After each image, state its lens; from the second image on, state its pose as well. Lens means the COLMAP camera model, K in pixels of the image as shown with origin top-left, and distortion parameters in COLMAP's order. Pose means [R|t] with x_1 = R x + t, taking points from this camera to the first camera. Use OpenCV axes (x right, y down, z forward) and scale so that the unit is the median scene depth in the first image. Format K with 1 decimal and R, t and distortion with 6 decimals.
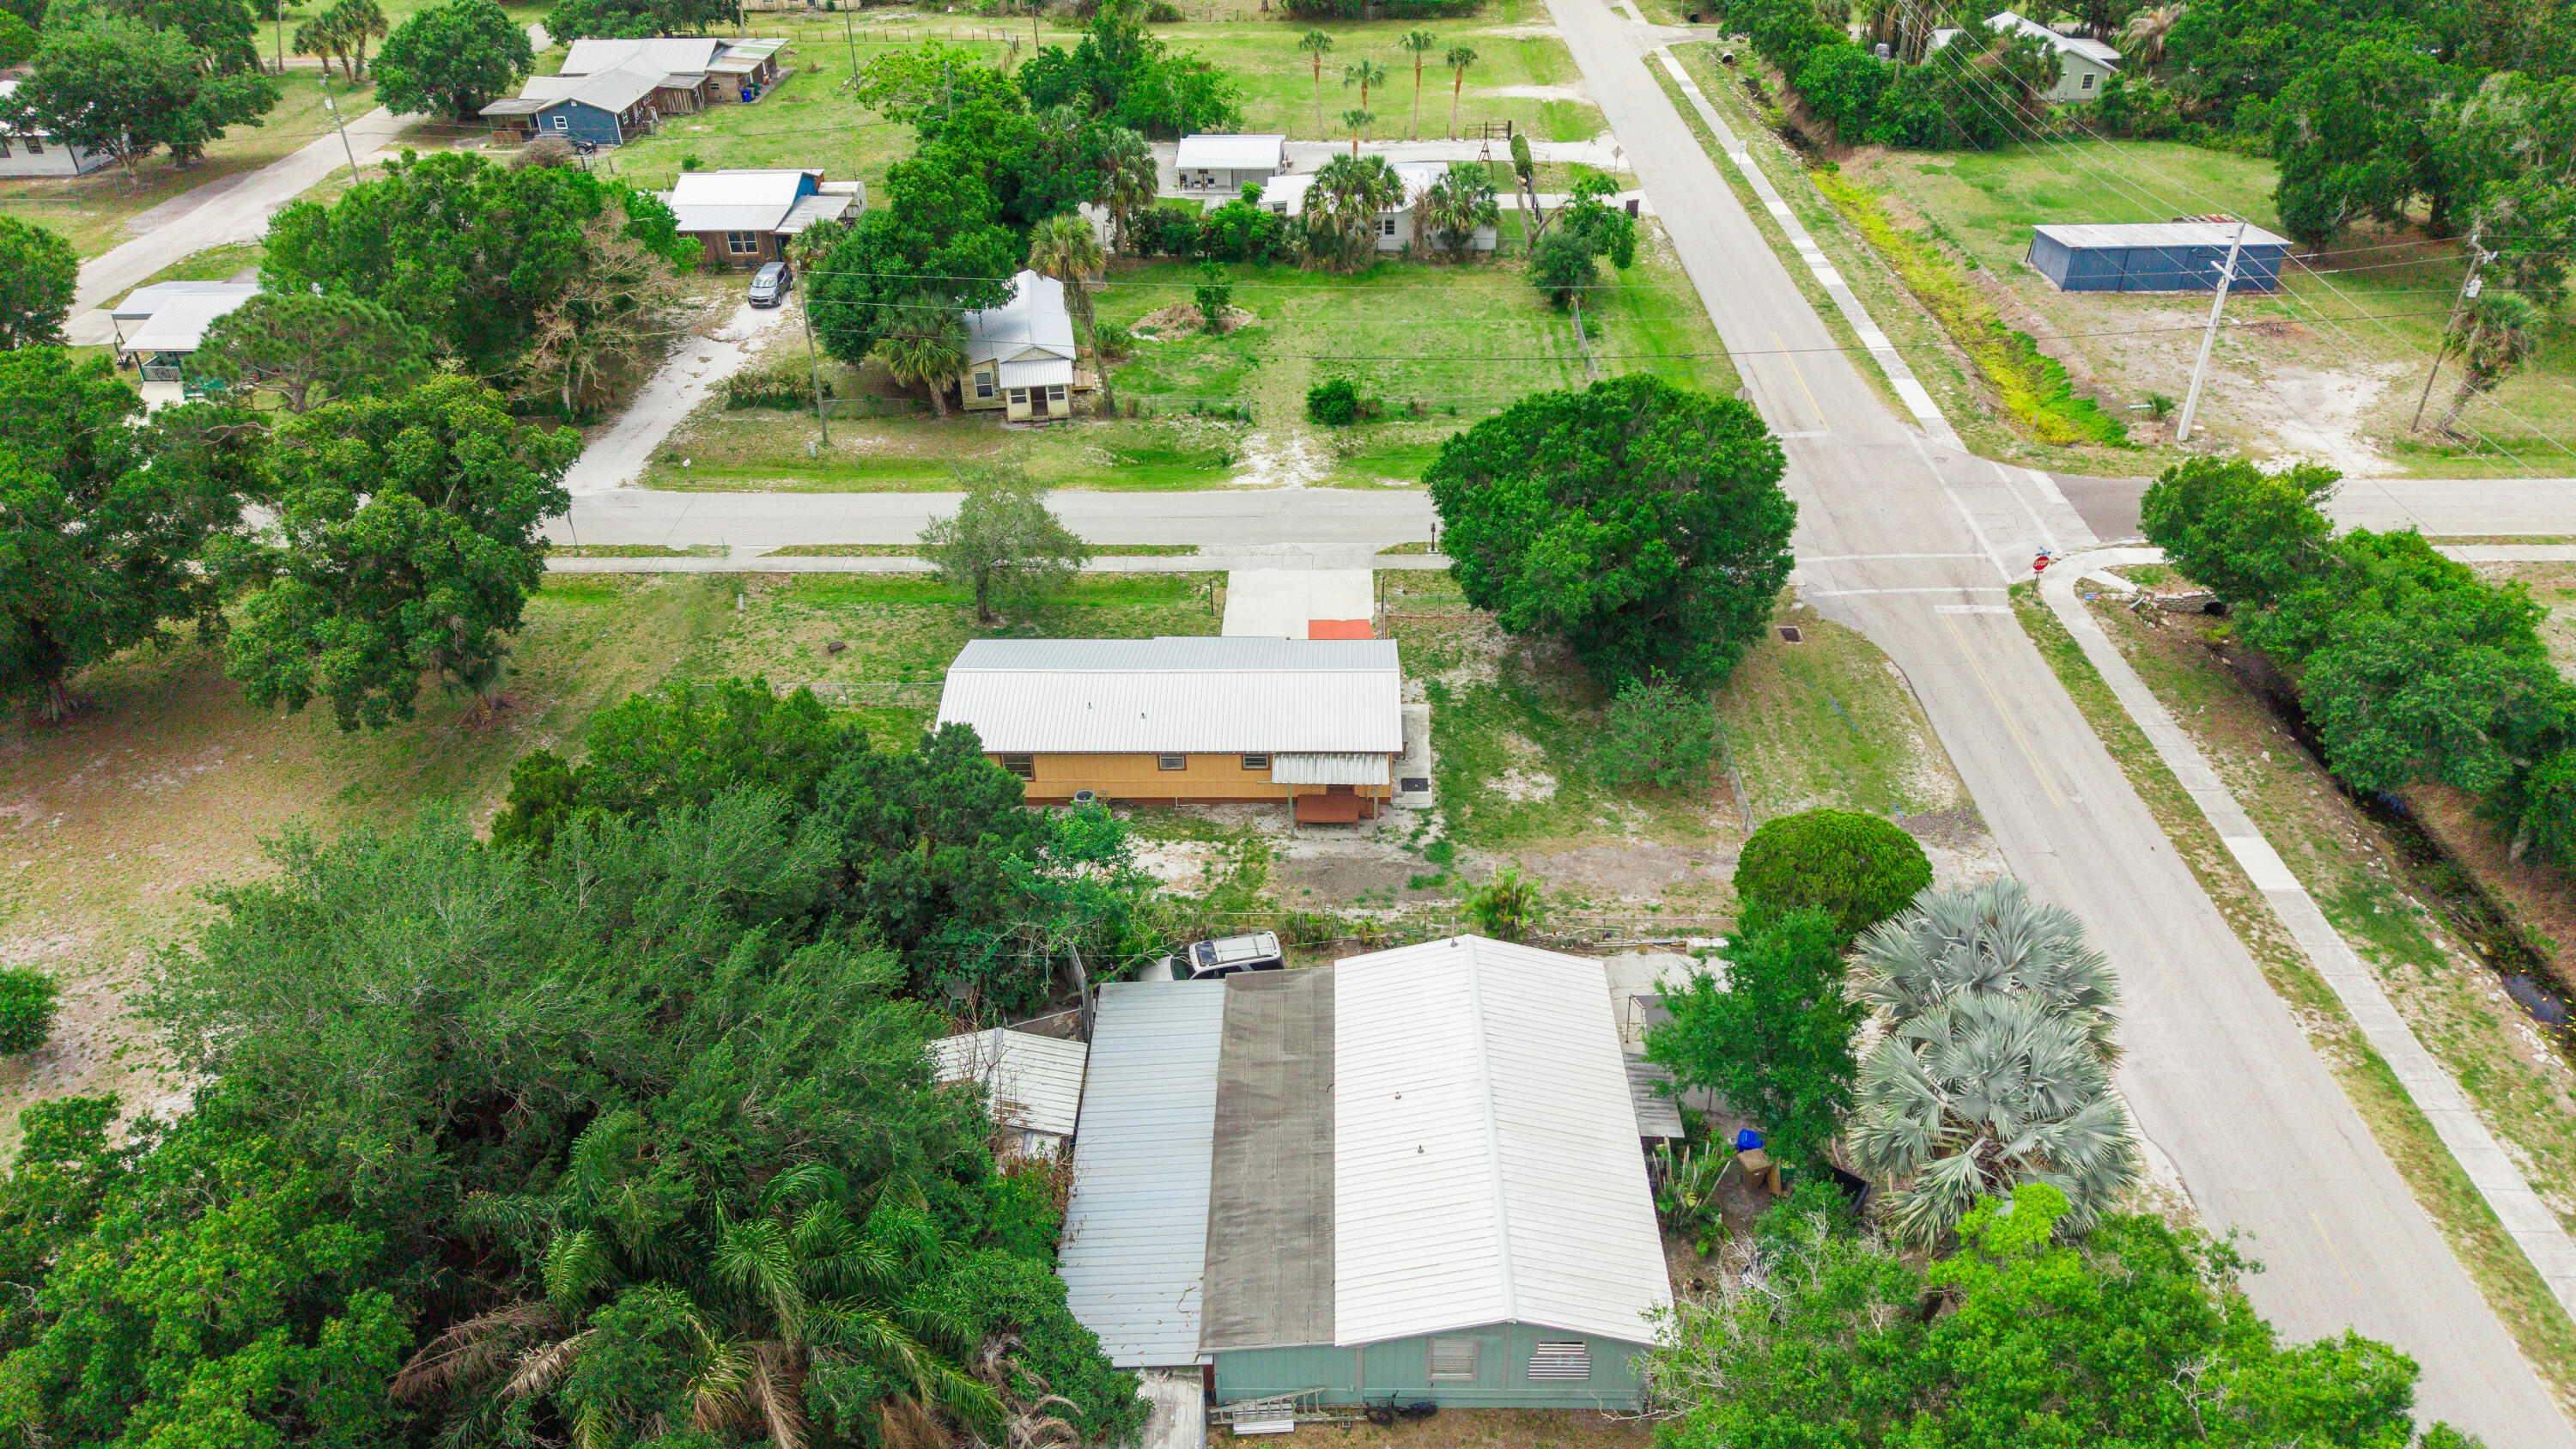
lens RADIAL K [[1771.7, 0, 1294.6], [0, 1771.7, 646.1], [0, 0, 1]] dist [0.062312, -0.061011]
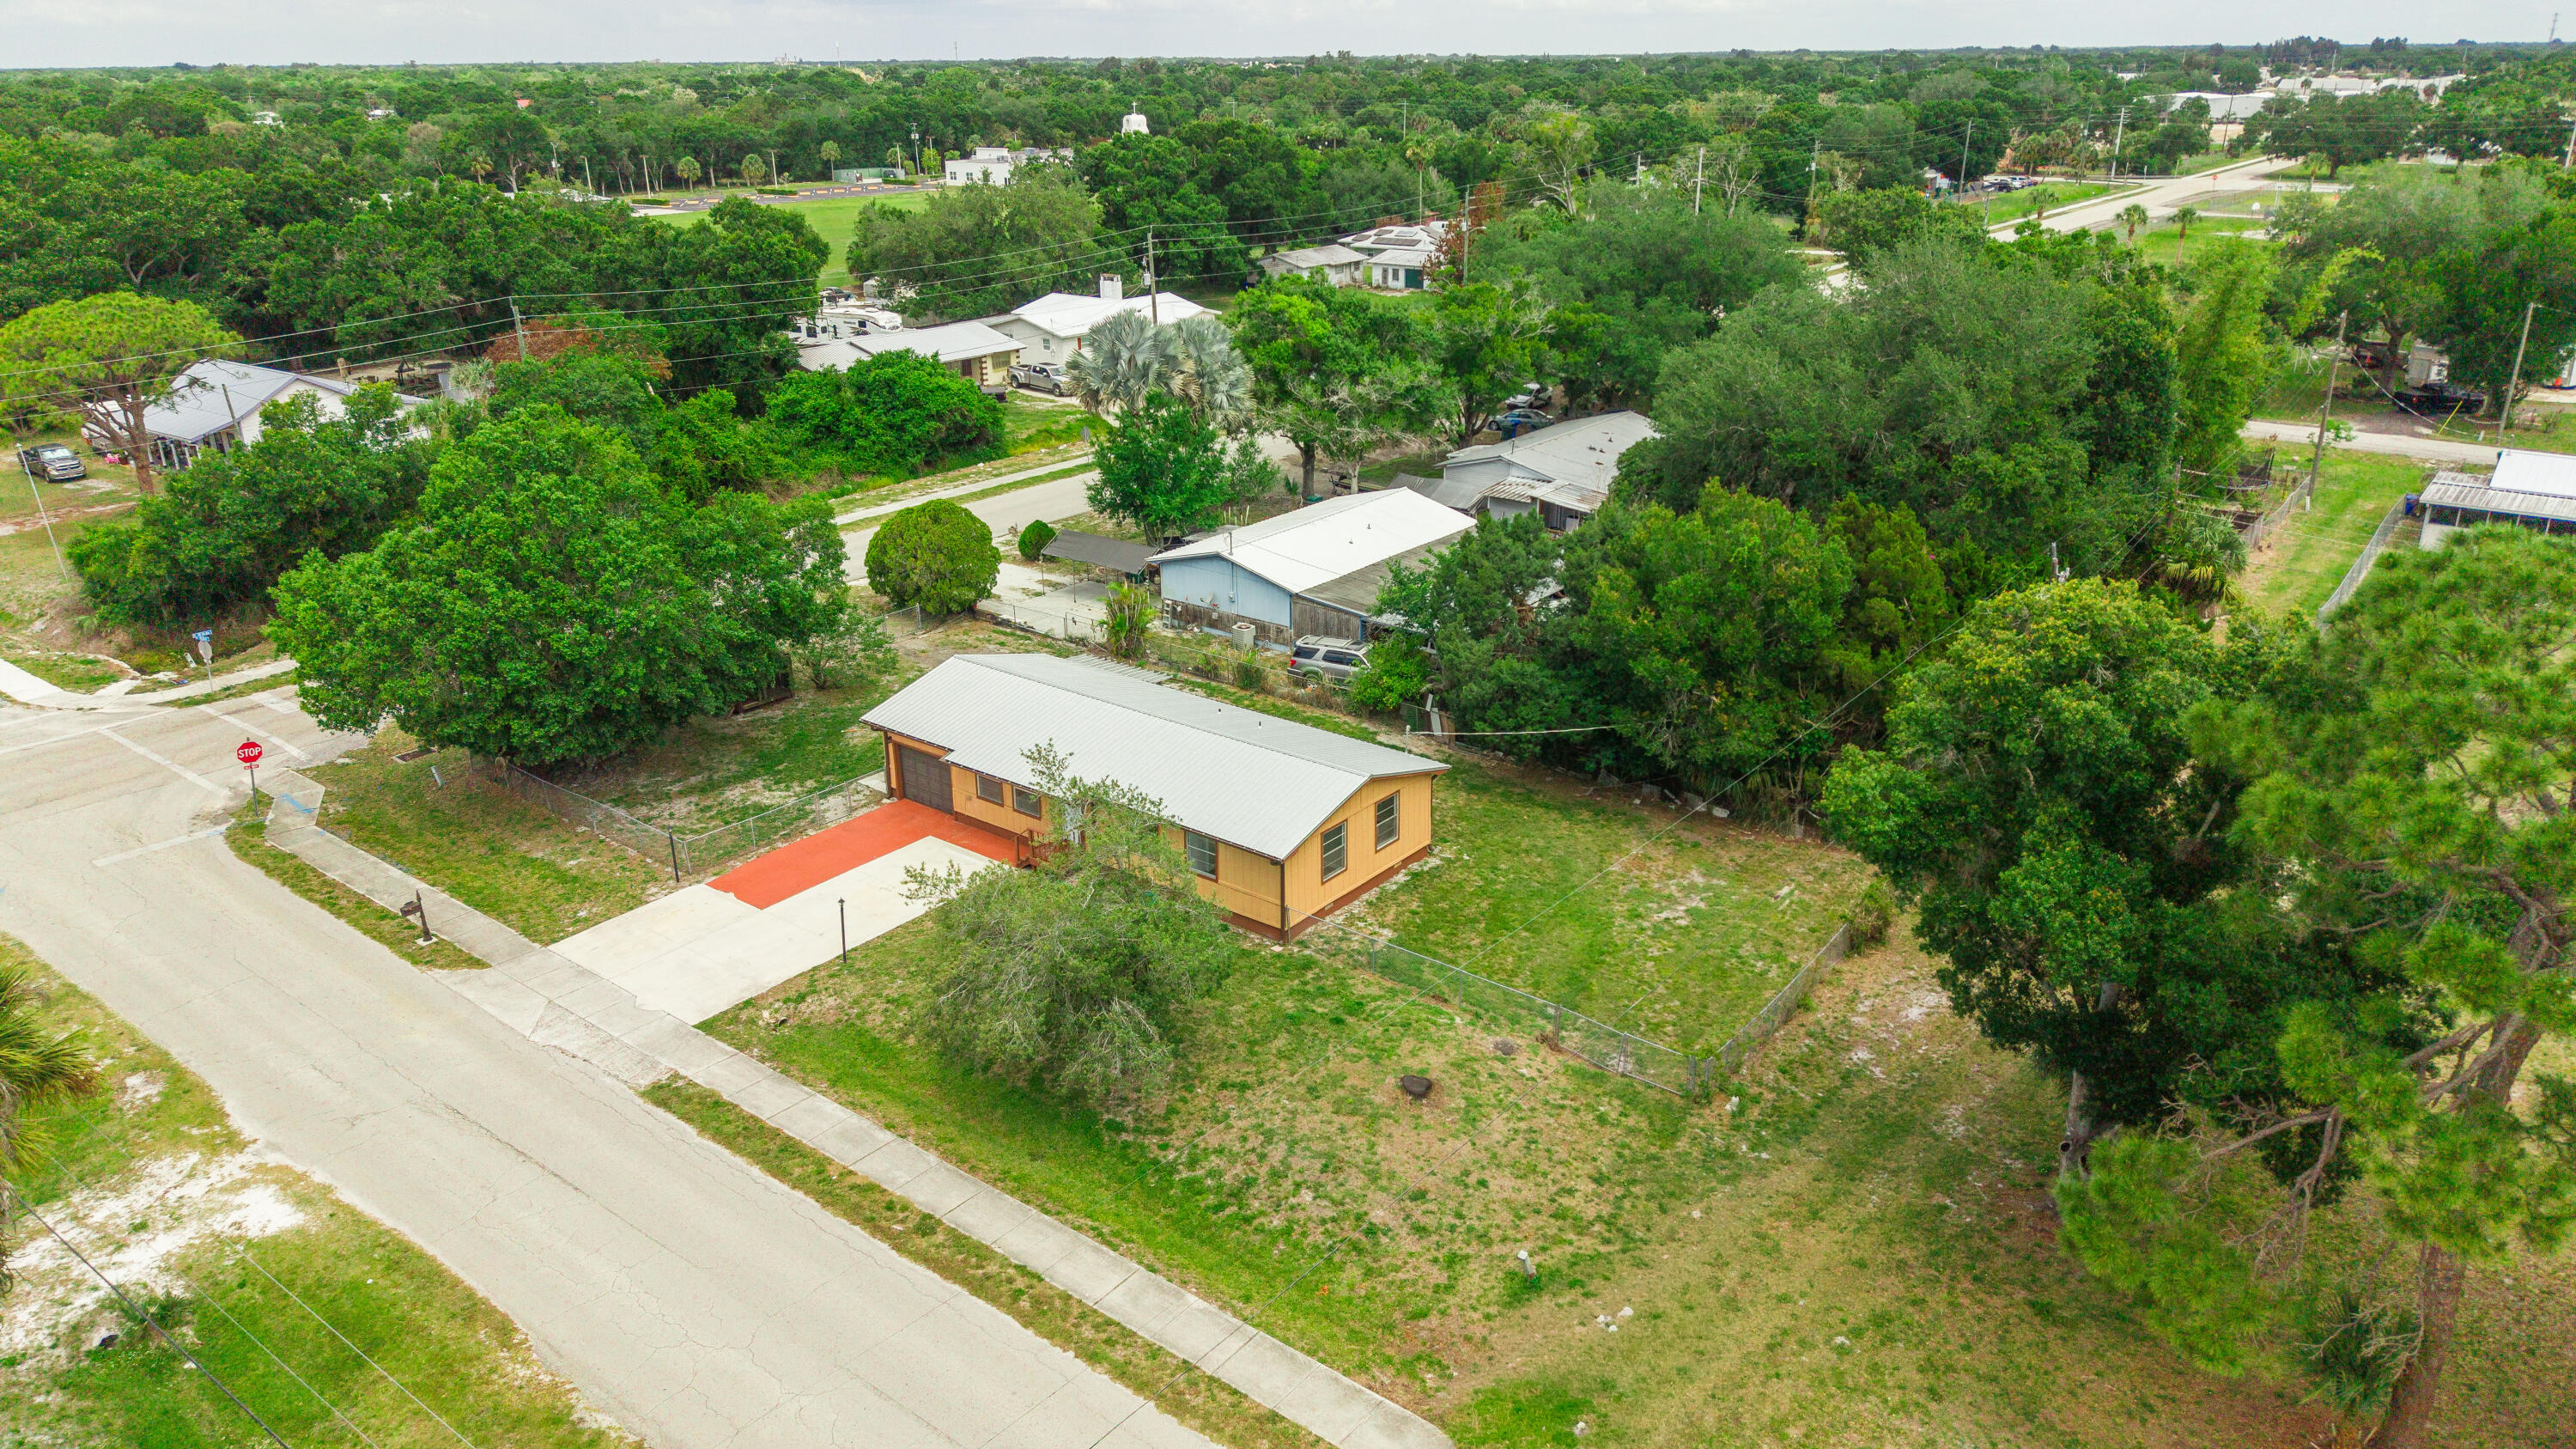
lens RADIAL K [[1717.3, 0, 1288.0], [0, 1717.3, 724.5], [0, 0, 1]] dist [0.035695, -0.037731]
pose [[-0.800428, -0.195105, 0.566789, -0.421676], [0.321439, 0.658398, 0.680580, -0.368393], [-0.505957, 0.726943, -0.464286, 0.997656]]
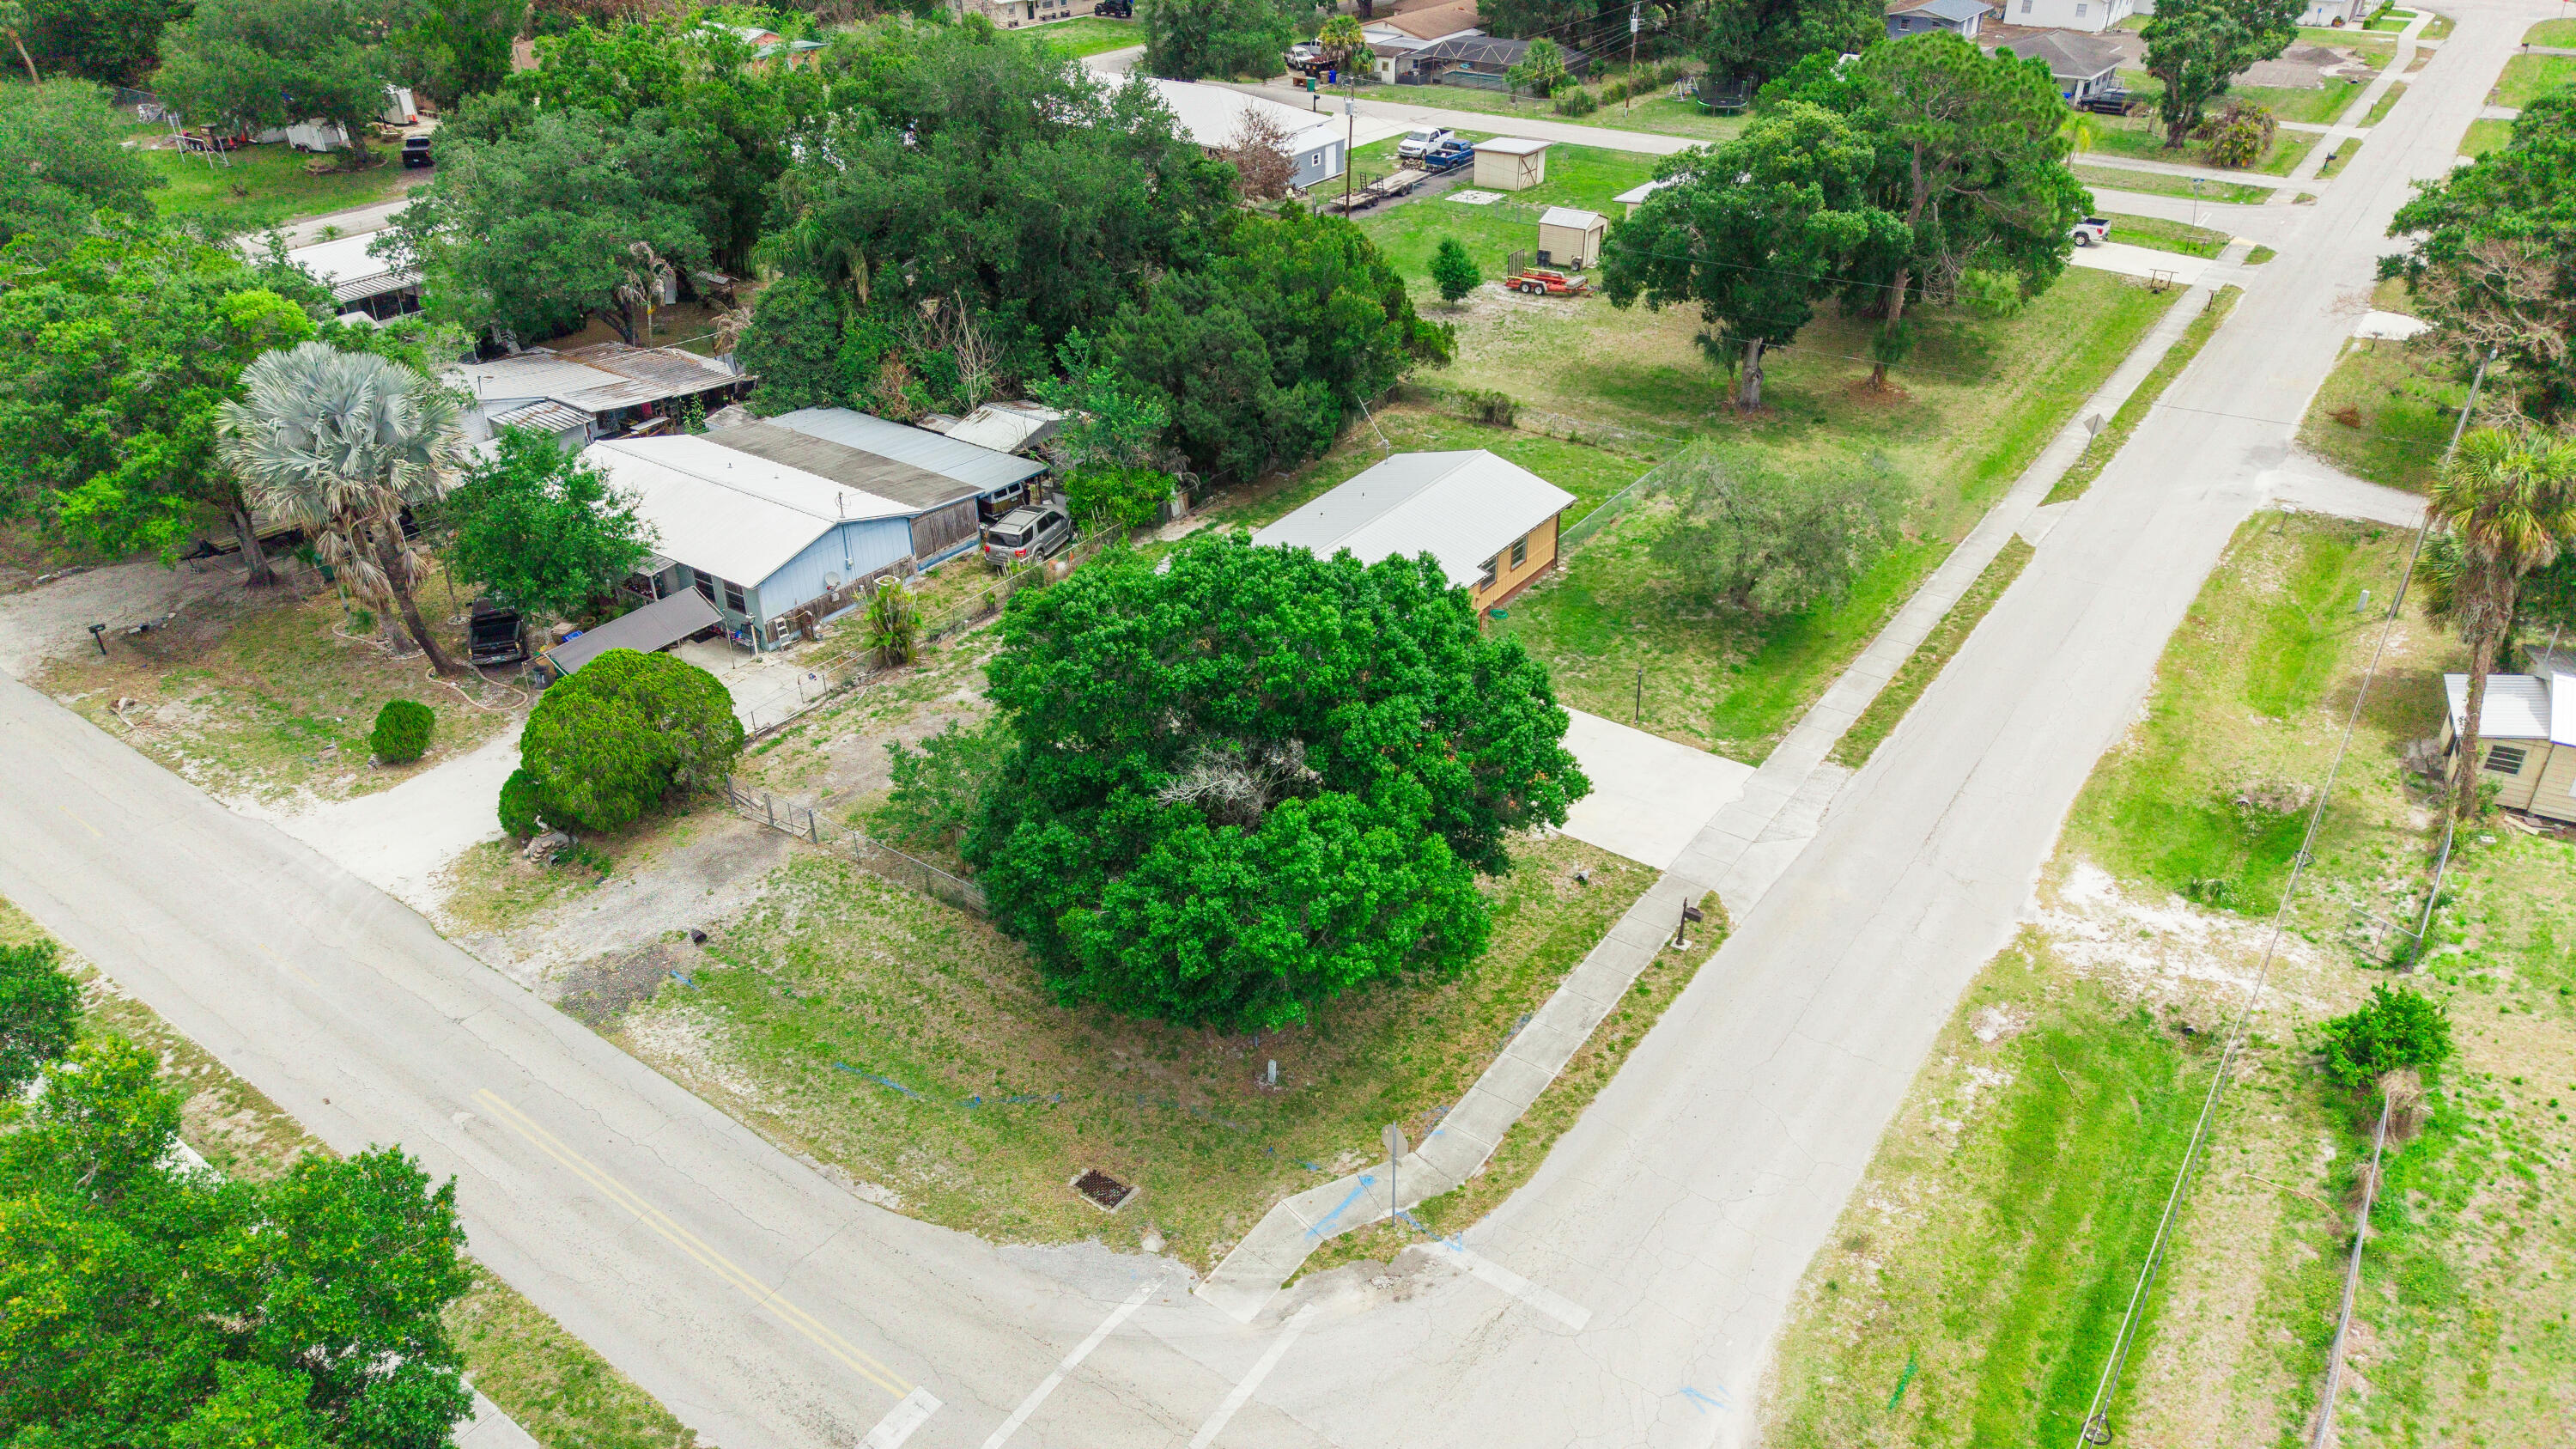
lens RADIAL K [[1717.3, 0, 1288.0], [0, 1717.3, 724.5], [0, 0, 1]] dist [0.035695, -0.037731]
pose [[-0.563349, 0.436701, -0.701377, 0.468322], [-0.402410, 0.596383, 0.694546, -0.396823], [0.721598, 0.673513, -0.160239, 0.887549]]
